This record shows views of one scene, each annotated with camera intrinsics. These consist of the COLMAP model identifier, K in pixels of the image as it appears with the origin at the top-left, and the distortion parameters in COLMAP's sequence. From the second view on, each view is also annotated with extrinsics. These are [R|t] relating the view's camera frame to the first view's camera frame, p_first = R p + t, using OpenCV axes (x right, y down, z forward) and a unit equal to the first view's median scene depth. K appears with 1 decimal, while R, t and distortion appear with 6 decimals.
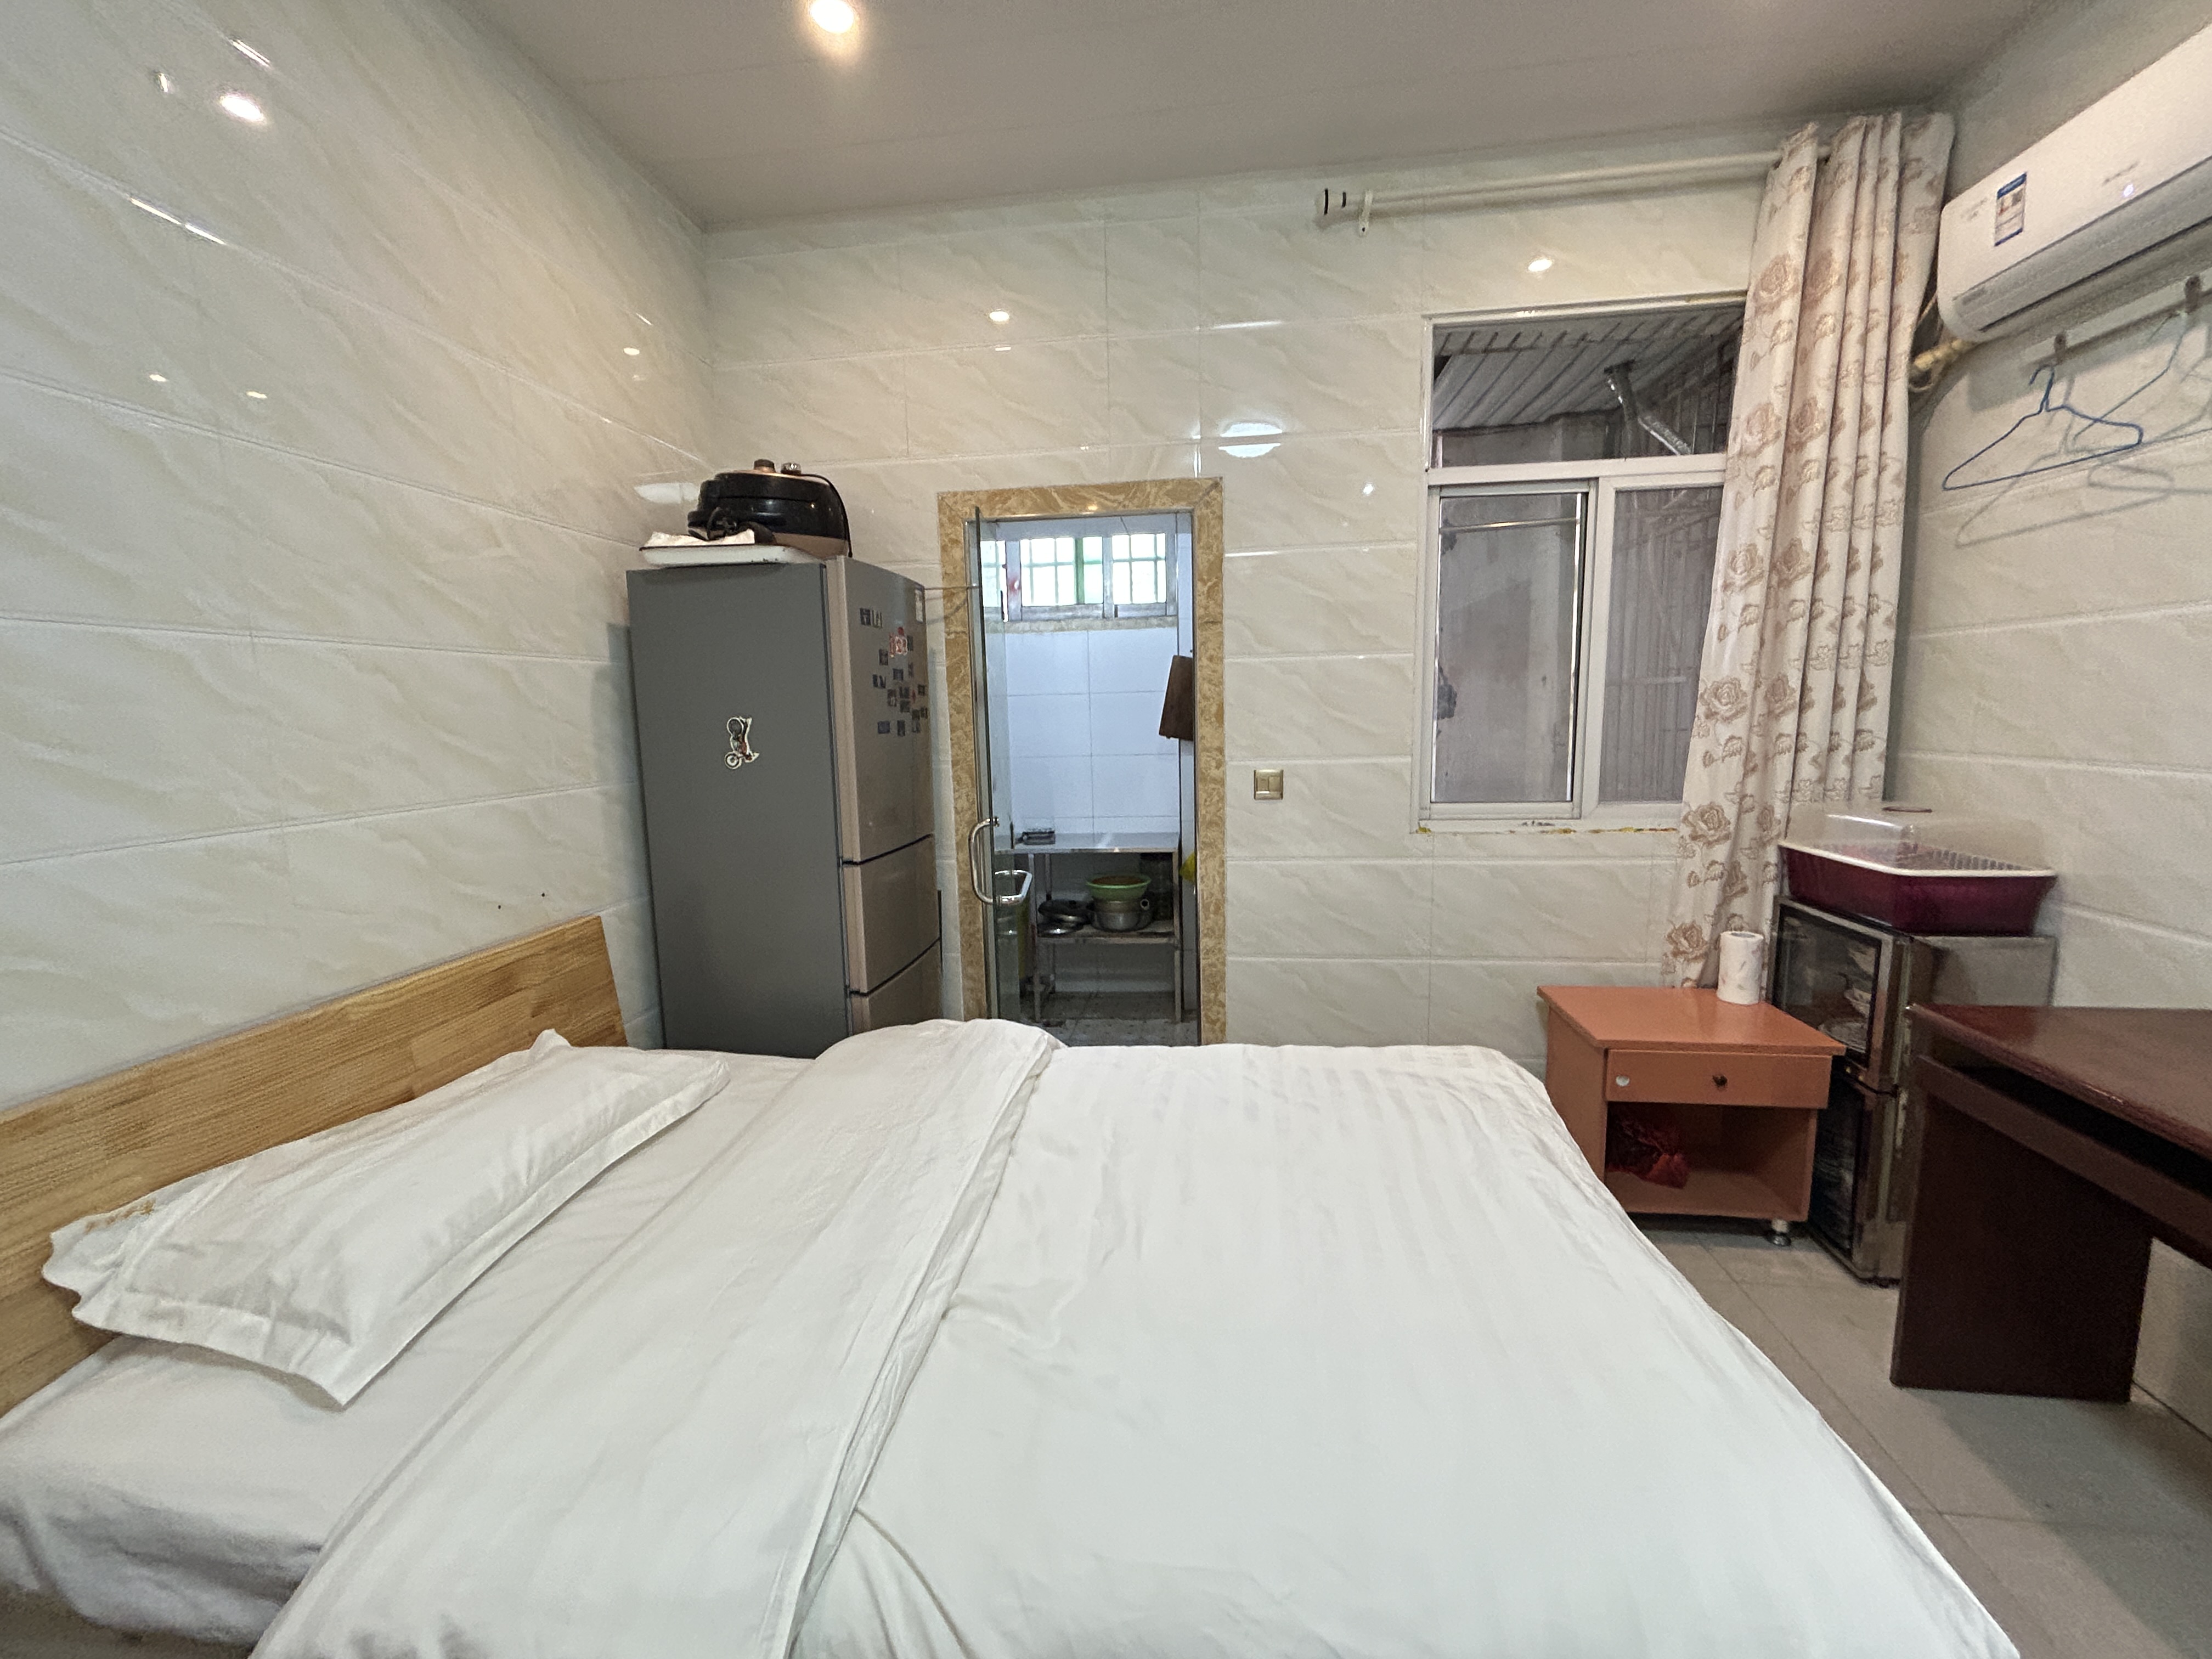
lens RADIAL K [[888.4, 0, 1106.0], [0, 888.4, 829.5], [0, 0, 1]] dist [0.001141, 0.000235]
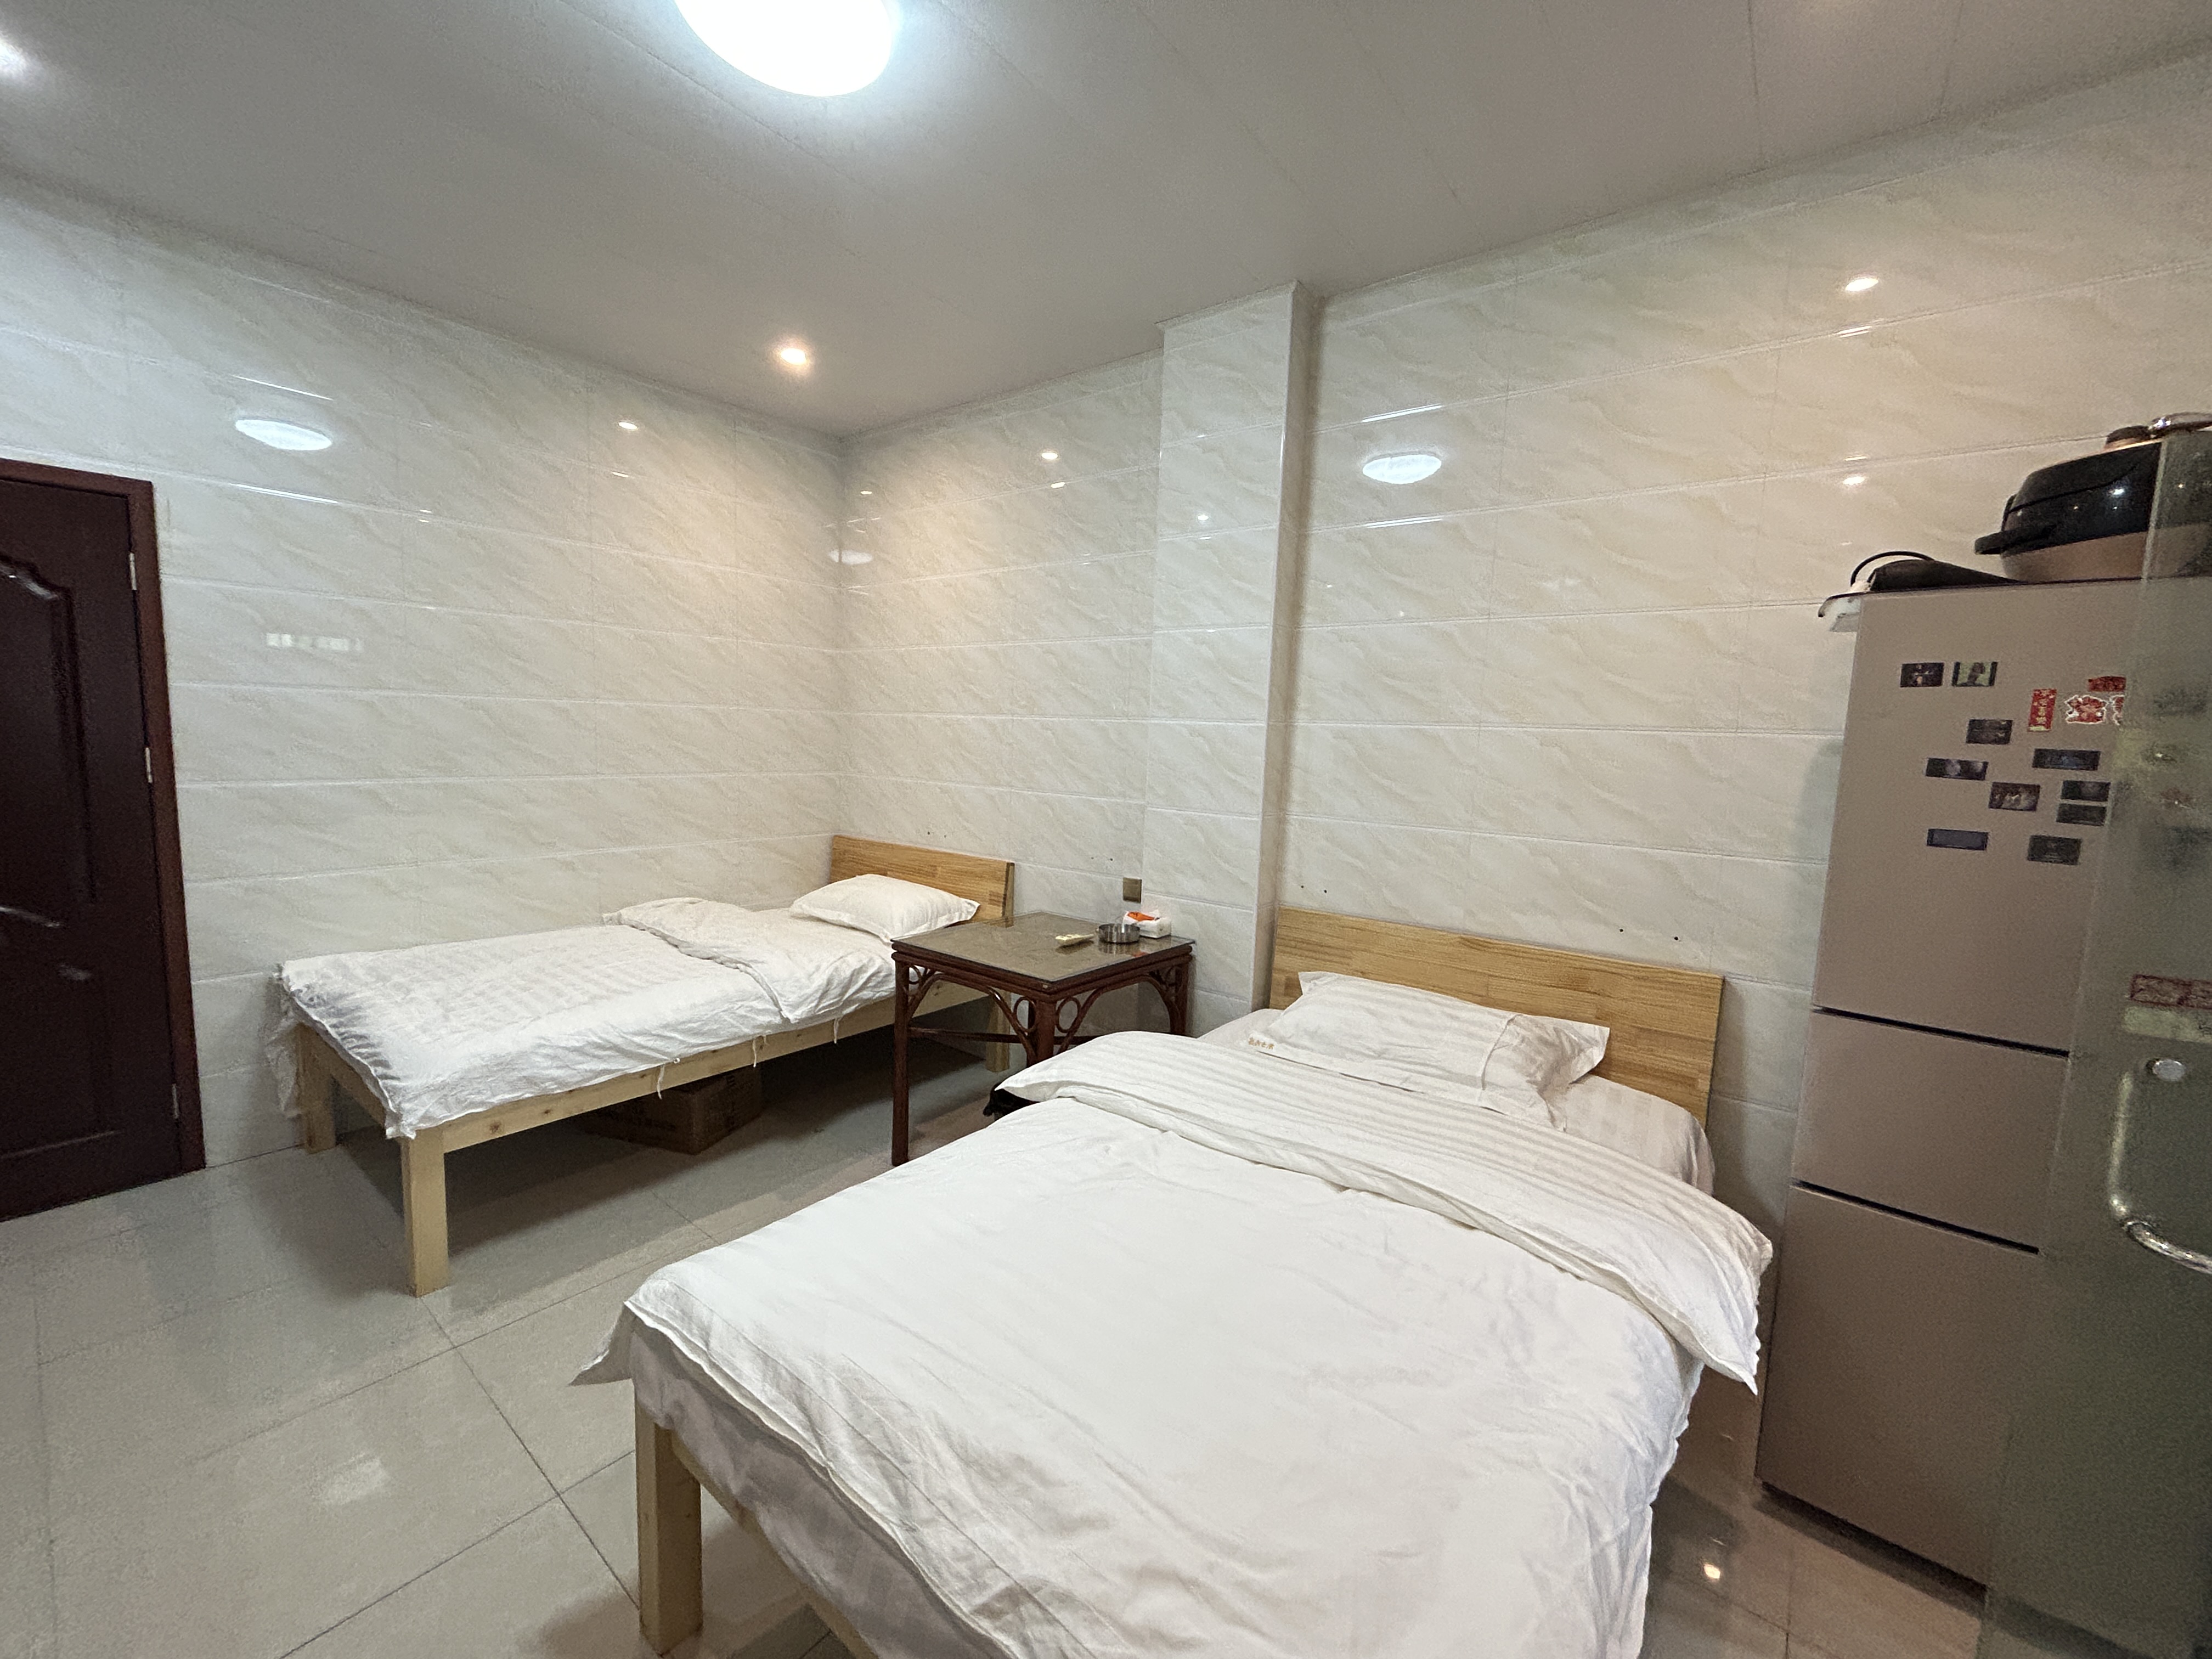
lens RADIAL K [[888.4, 0, 1106.0], [0, 888.4, 829.5], [0, 0, 1]] dist [0.001141, 0.000235]
pose [[-0.516967, 0.099711, -0.850178, 0.558961], [-0.138703, 0.970310, 0.198141, -0.148883], [0.844694, 0.220354, -0.487788, 0.717891]]
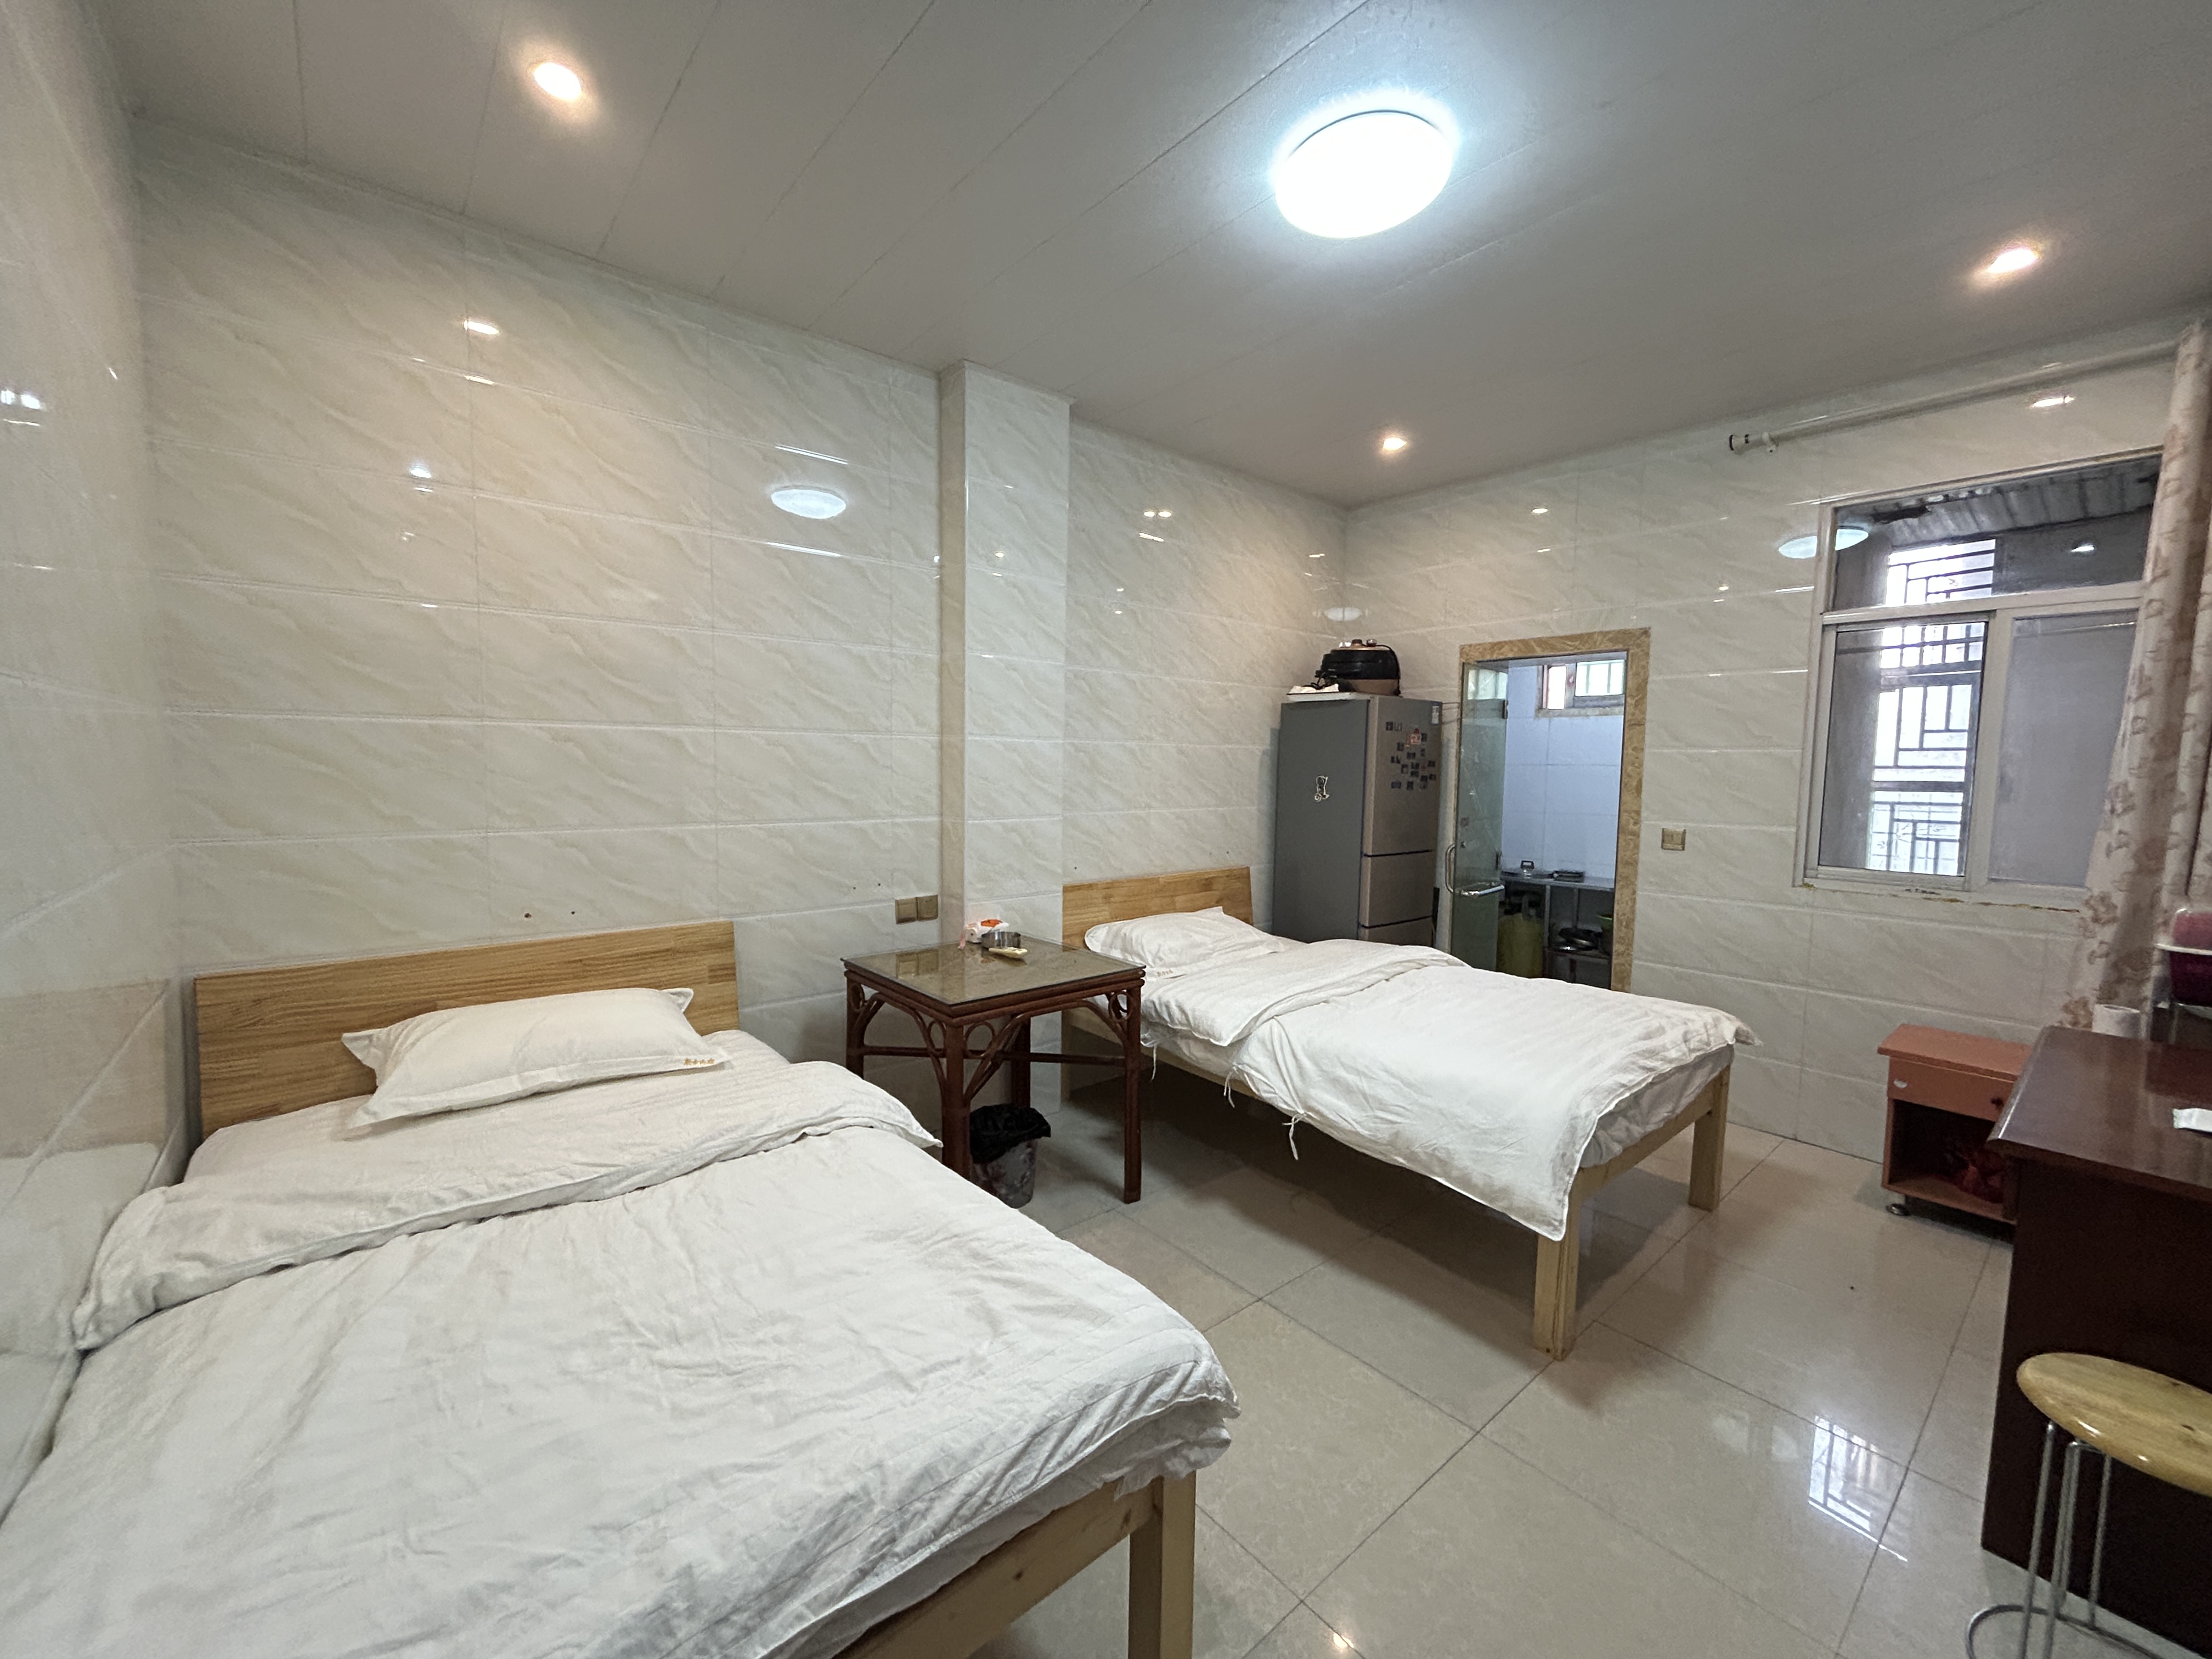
lens RADIAL K [[888.4, 0, 1106.0], [0, 888.4, 829.5], [0, 0, 1]] dist [0.001141, 0.000235]
pose [[0.737144, 0.084692, -0.670408, 0.486220], [-0.121859, 0.992510, -0.008607, 0.057423], [0.664657, 0.088040, 0.741943, -0.662427]]
